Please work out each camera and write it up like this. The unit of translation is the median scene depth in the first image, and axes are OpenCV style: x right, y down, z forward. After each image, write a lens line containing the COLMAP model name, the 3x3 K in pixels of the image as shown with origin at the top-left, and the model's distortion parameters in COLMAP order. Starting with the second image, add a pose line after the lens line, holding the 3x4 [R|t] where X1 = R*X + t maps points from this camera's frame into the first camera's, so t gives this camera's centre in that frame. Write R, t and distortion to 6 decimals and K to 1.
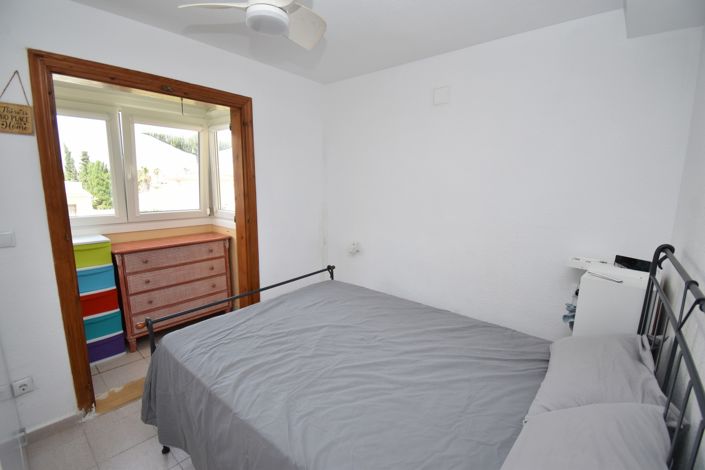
lens RADIAL K [[311.6, 0, 354.4], [0, 311.6, 234.0], [0, 0, 1]] dist [0.028347, -0.027654]
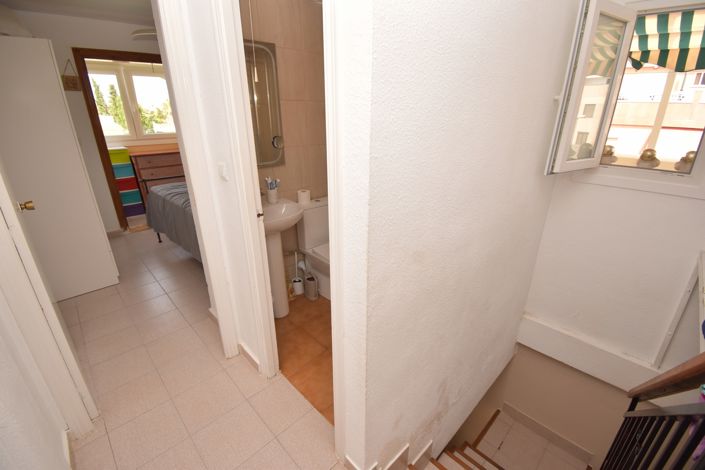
lens RADIAL K [[311.6, 0, 354.4], [0, 311.6, 234.0], [0, 0, 1]] dist [0.028347, -0.027654]
pose [[0.996178, 0.020134, -0.085000, 0.635441], [-0.002438, 0.979103, 0.203349, 0.125336], [0.087318, -0.202365, 0.975410, -0.689524]]
